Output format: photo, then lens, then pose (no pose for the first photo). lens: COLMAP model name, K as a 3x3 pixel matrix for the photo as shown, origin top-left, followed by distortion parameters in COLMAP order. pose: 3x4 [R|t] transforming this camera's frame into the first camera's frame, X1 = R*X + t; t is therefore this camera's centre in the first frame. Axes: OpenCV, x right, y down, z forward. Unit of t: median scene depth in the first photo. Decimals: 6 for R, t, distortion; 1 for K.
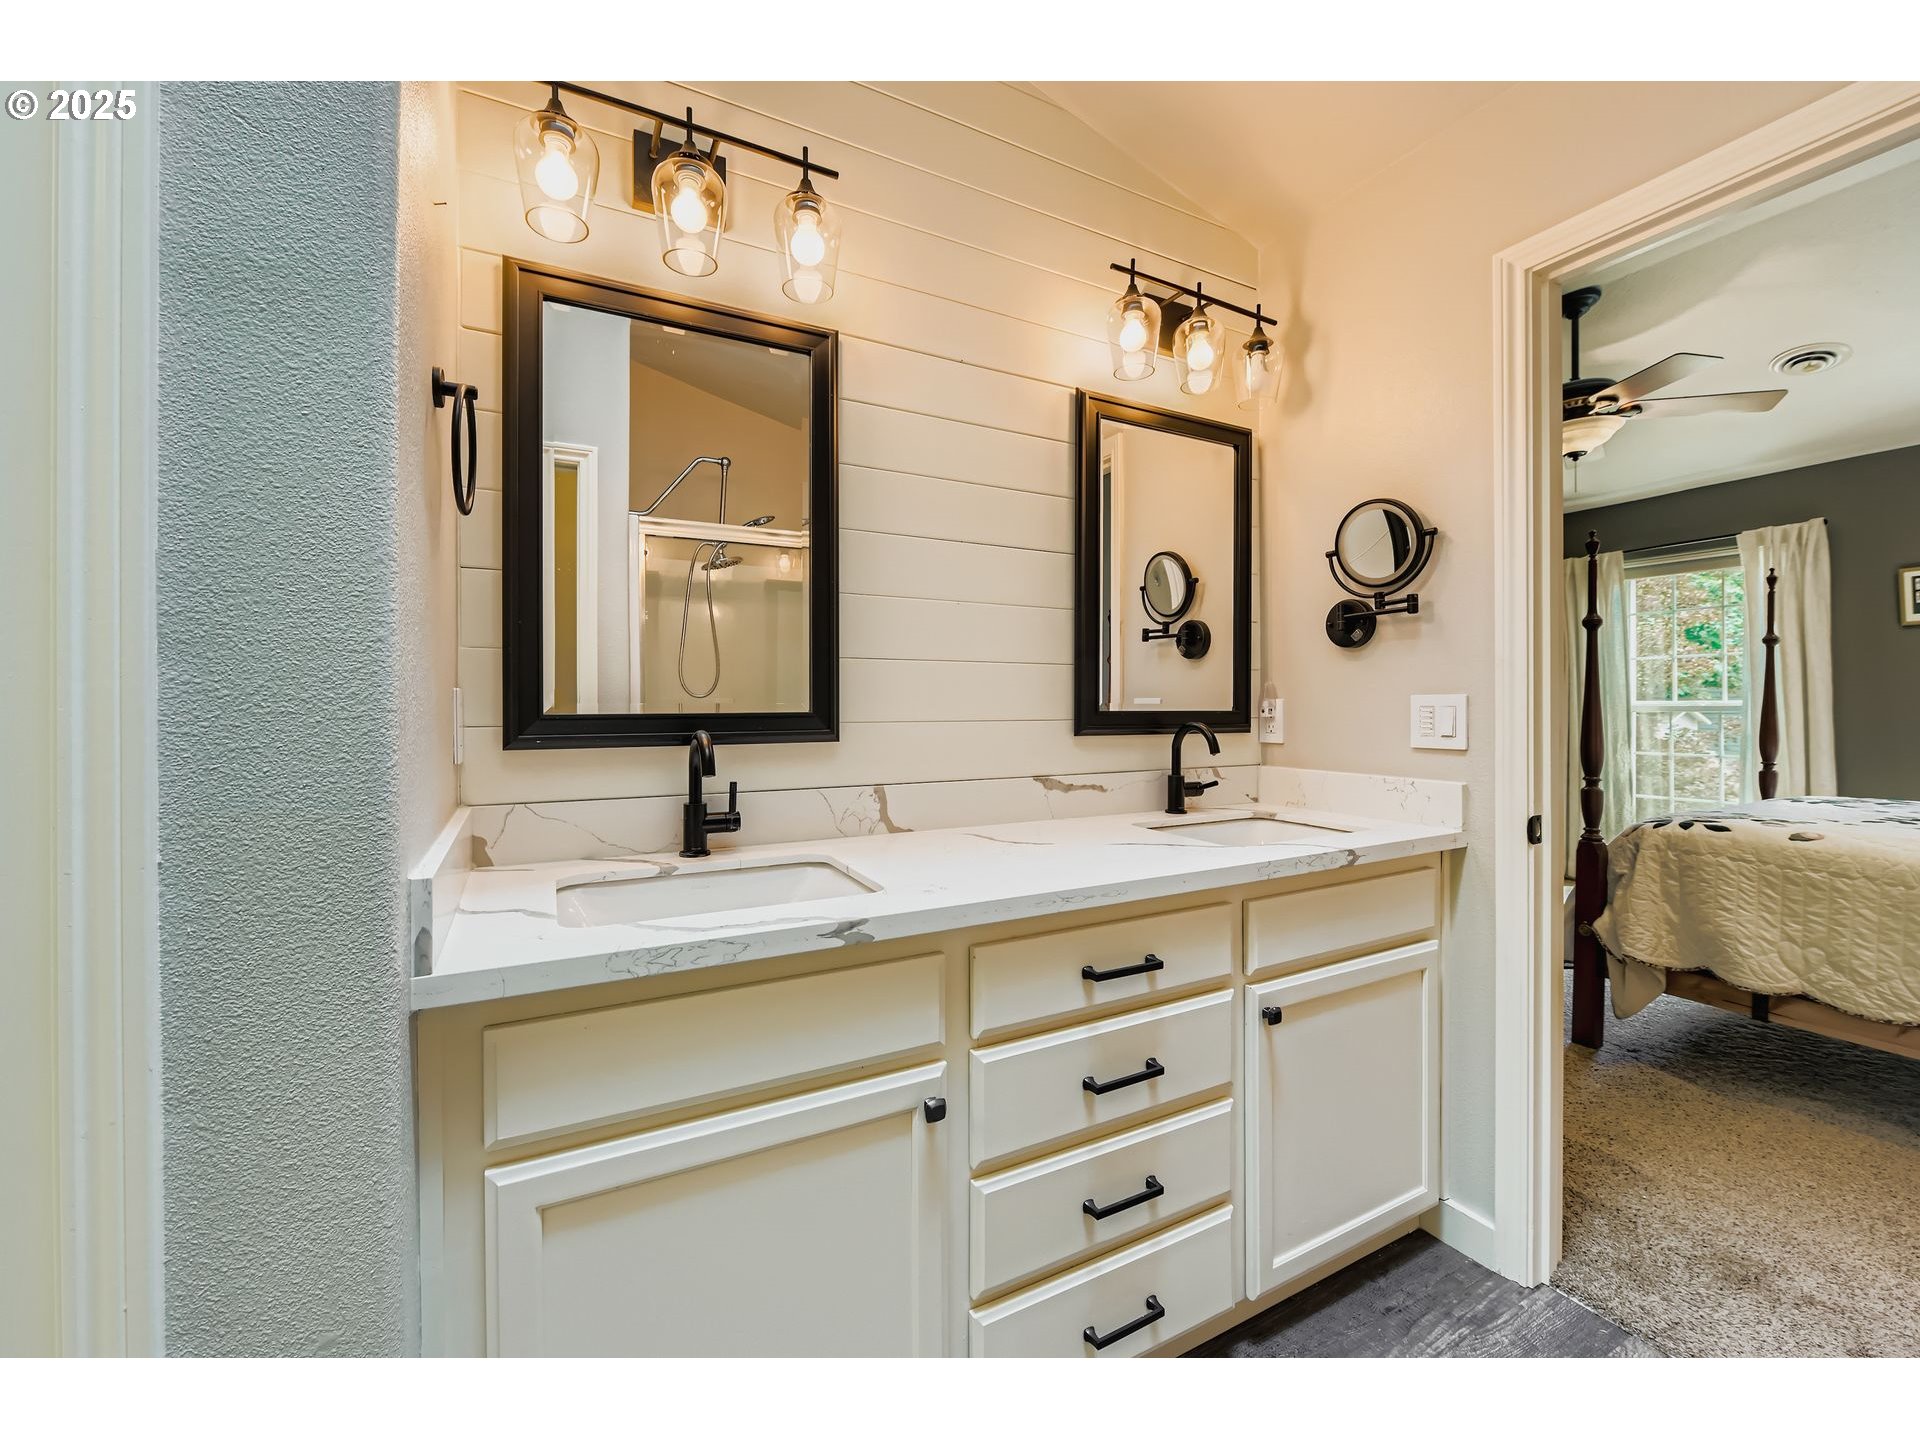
lens RADIAL K [[762.7, 0, 947.5], [0, 762.7, 712.0], [0, 0, 1]] dist [0.000278, -0.000075]
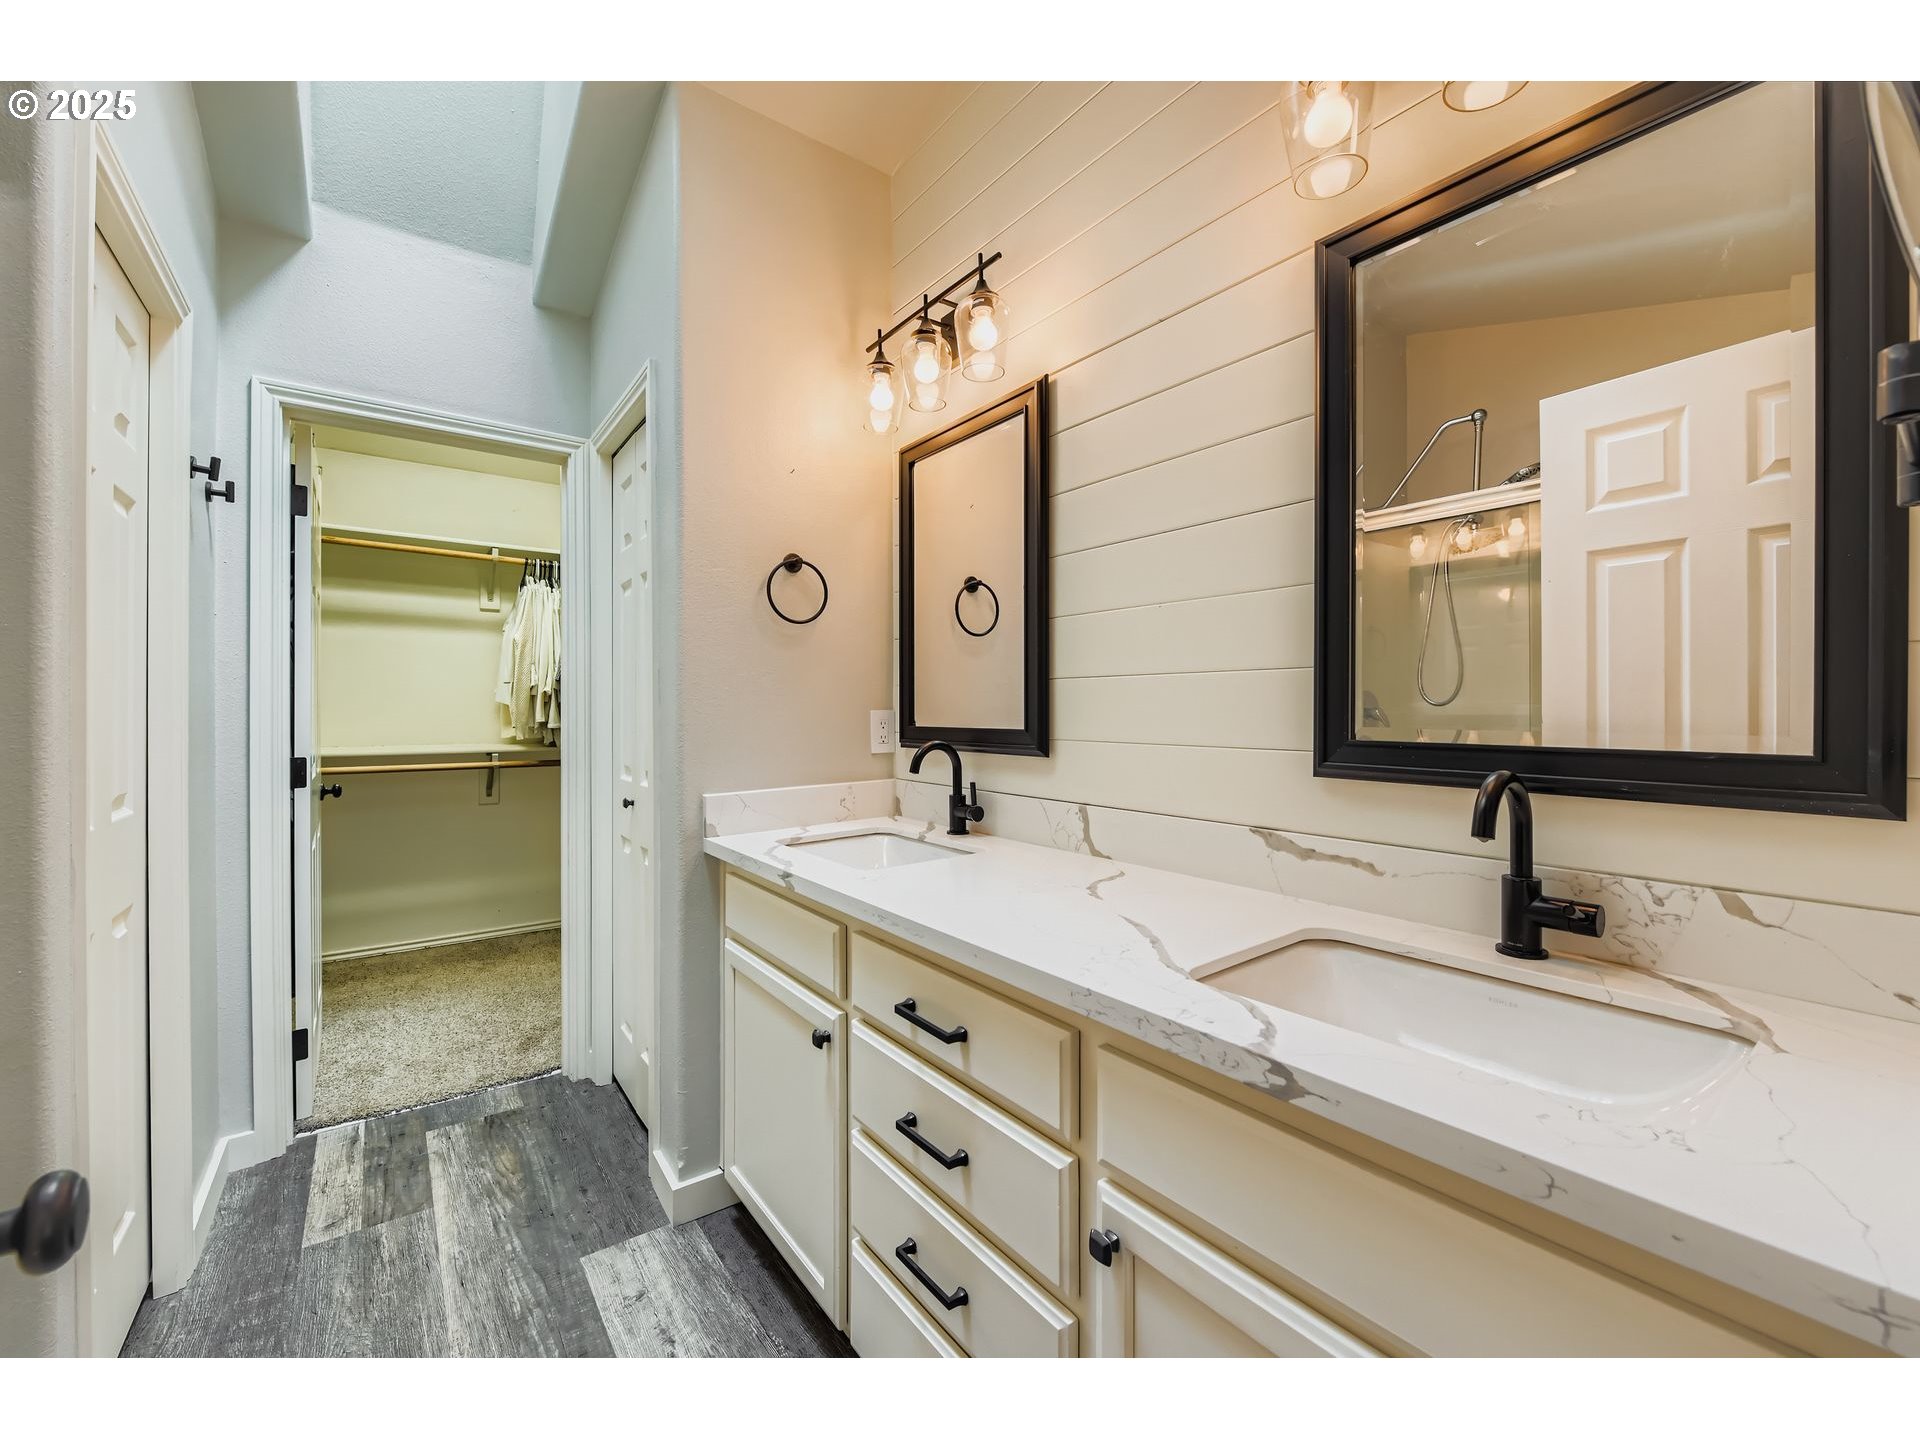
lens RADIAL K [[762.7, 0, 951.9], [0, 762.7, 713.2], [0, 0, 1]] dist [0.000278, -0.000075]
pose [[0.149986, 0.002722, -0.988684, 0.886395], [-0.005391, 0.999984, 0.001935, -0.024958], [0.988673, 0.005040, 0.149999, 0.692398]]
